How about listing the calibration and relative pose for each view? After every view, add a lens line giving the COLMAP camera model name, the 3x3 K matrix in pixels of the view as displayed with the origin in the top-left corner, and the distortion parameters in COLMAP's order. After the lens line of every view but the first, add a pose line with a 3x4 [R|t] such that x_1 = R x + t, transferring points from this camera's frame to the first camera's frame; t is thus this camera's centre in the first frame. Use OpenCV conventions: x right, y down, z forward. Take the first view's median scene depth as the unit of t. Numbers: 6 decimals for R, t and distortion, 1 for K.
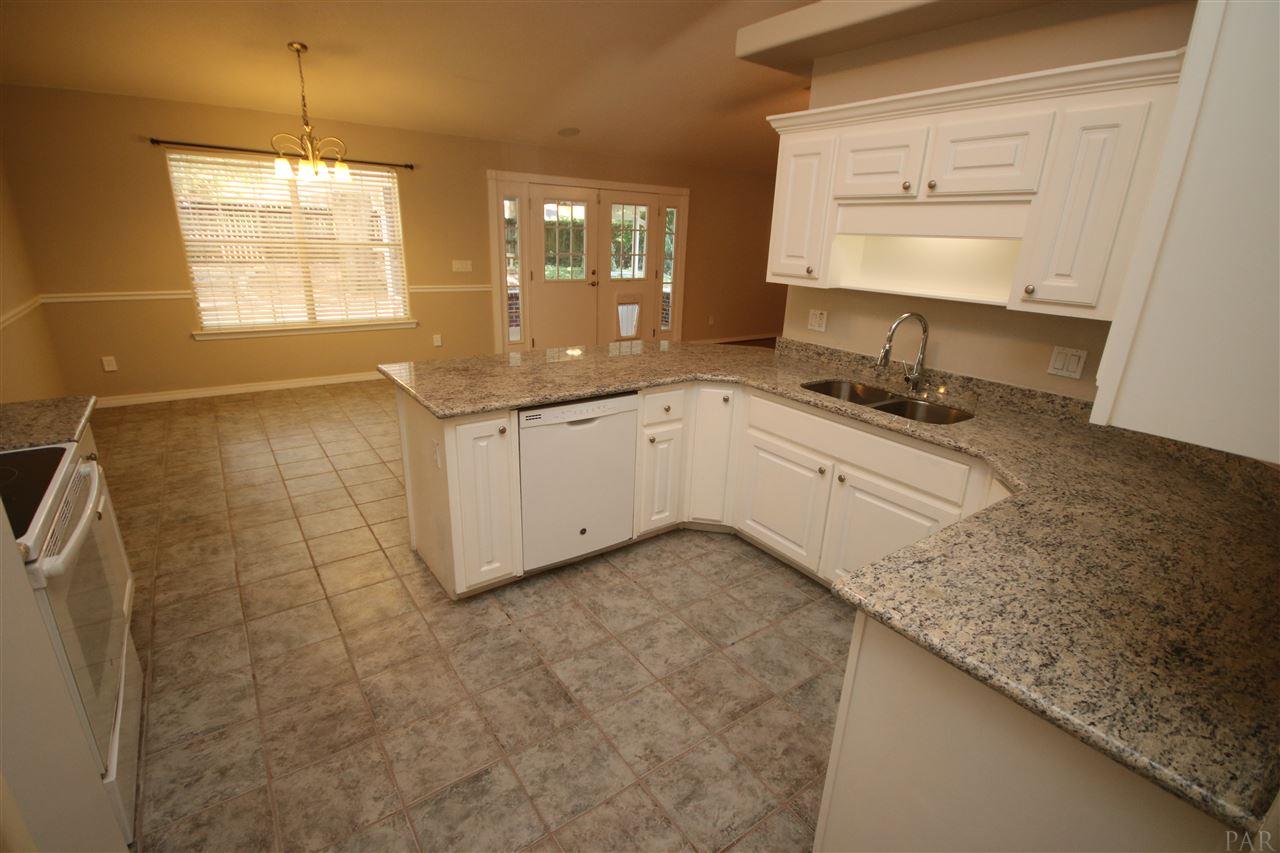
lens RADIAL K [[598.2, 0, 640.7], [0, 598.2, 431.5], [0, 0, 1]] dist [-0.000869, -0.000028]
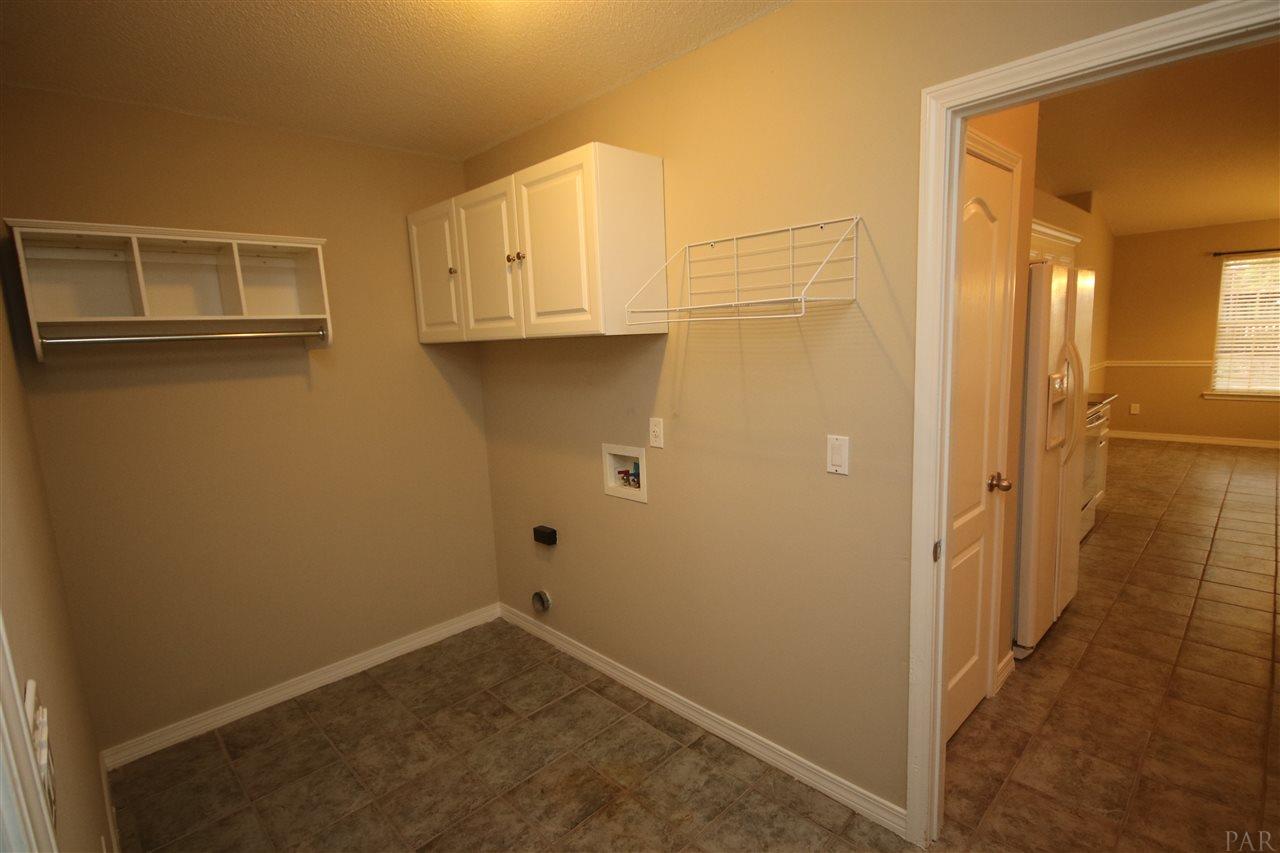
lens RADIAL K [[621.1, 0, 644.3], [0, 621.1, 432.2], [0, 0, 1]] dist [-0.002967, -0.000670]
pose [[0.155633, 0.111196, -0.981537, 0.302226], [-0.273509, 0.959647, 0.065348, 0.124771], [0.949195, 0.258289, 0.179766, -0.285537]]
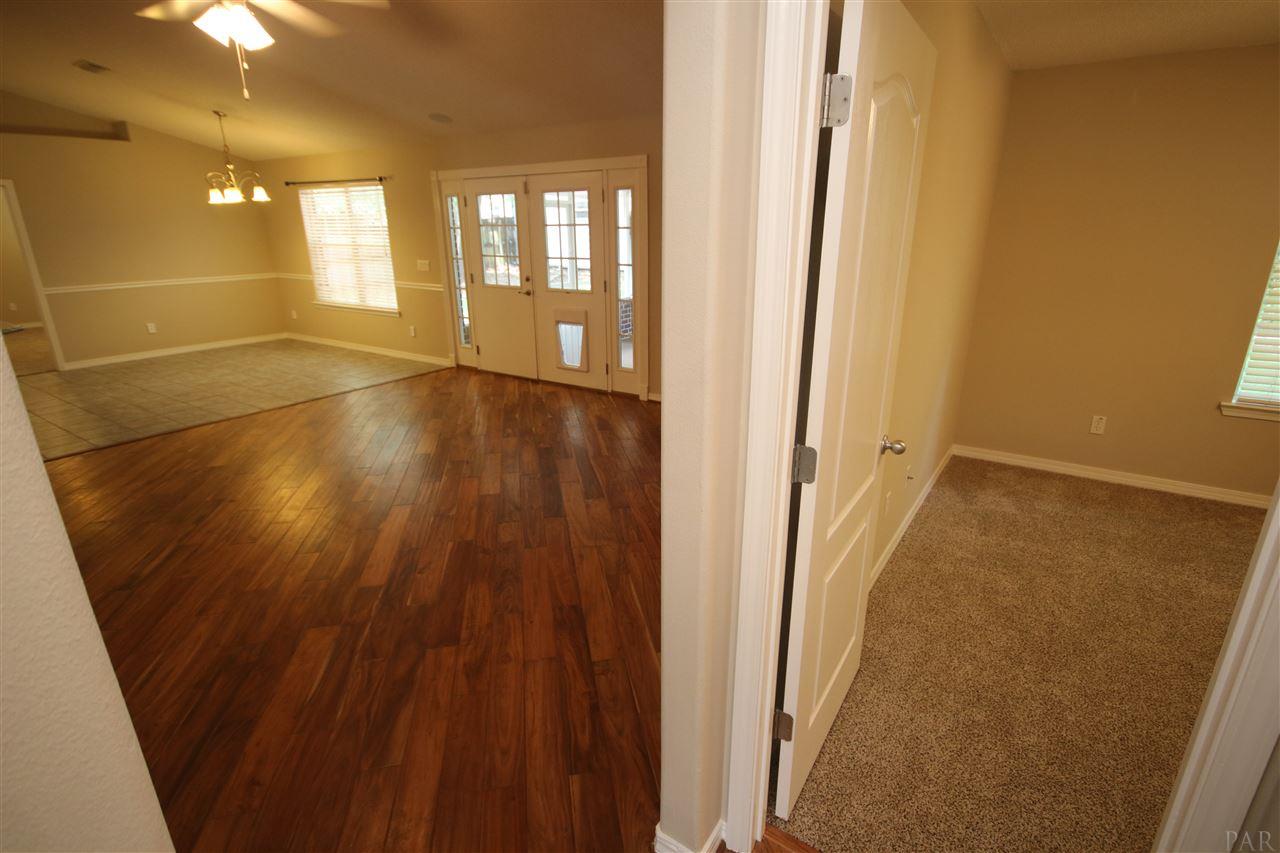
lens RADIAL K [[621.1, 0, 644.3], [0, 621.1, 432.2], [0, 0, 1]] dist [-0.002967, -0.000670]
pose [[0.351843, 0.257031, -0.900079, 0.874081], [-0.285788, 0.945147, 0.158185, -0.273948], [0.891365, 0.201576, 0.405999, 0.930261]]
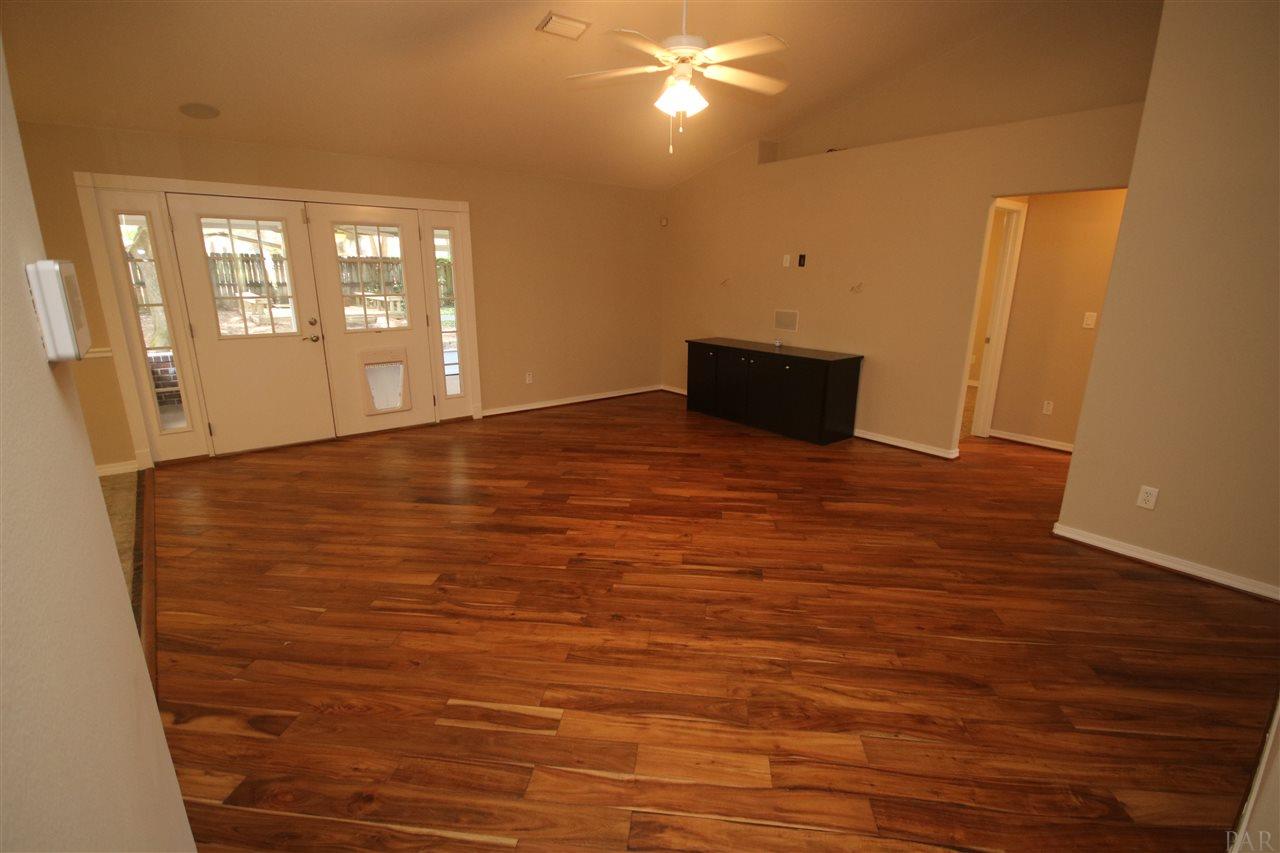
lens RADIAL K [[598.2, 0, 640.7], [0, 598.2, 431.5], [0, 0, 1]] dist [-0.000869, -0.000028]
pose [[0.998261, -0.043770, 0.039488, 0.293326], [0.046137, 0.997060, -0.061172, -0.089586], [-0.036694, 0.062888, 0.997346, 0.340815]]
